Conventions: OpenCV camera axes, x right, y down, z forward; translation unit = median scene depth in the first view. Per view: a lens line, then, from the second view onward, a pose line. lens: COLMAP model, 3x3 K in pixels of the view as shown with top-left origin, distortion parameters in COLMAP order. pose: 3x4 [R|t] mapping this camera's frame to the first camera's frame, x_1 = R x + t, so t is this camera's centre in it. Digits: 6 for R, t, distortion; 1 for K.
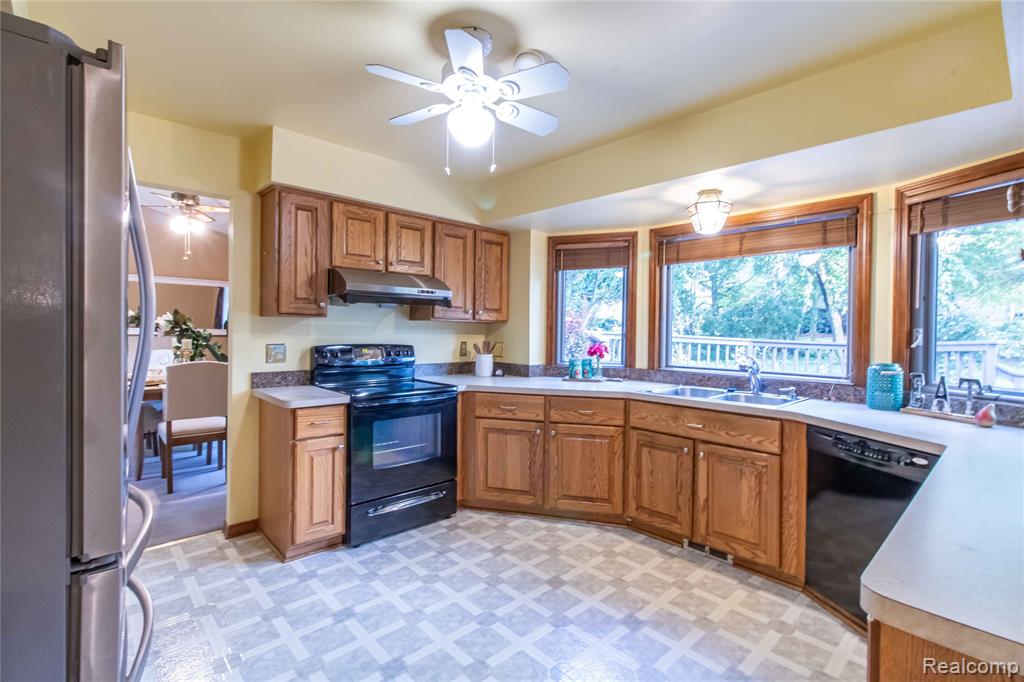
lens RADIAL K [[477.5, 0, 512.0], [0, 477.5, 341.0], [0, 0, 1]] dist [0.001831, 0.000297]
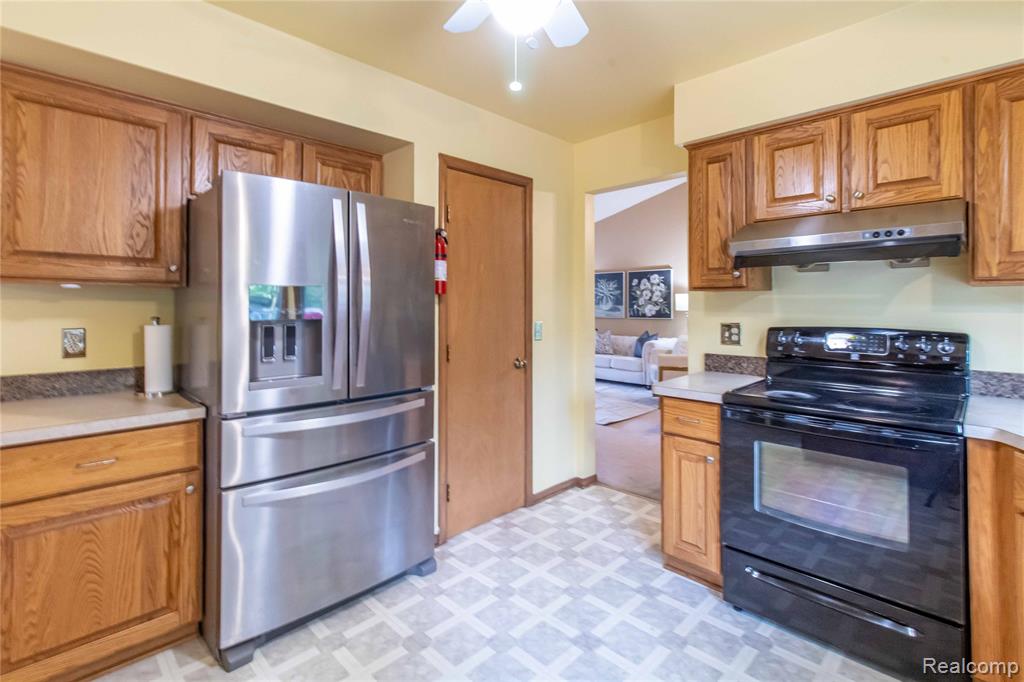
lens RADIAL K [[476.6, 0, 517.4], [0, 476.6, 302.7], [0, 0, 1]] dist [0.000551, -0.000259]
pose [[0.045027, -0.016884, -0.998843, 0.373747], [-0.017443, 0.999691, -0.017684, -0.008754], [0.998833, 0.018219, 0.044718, 0.620619]]
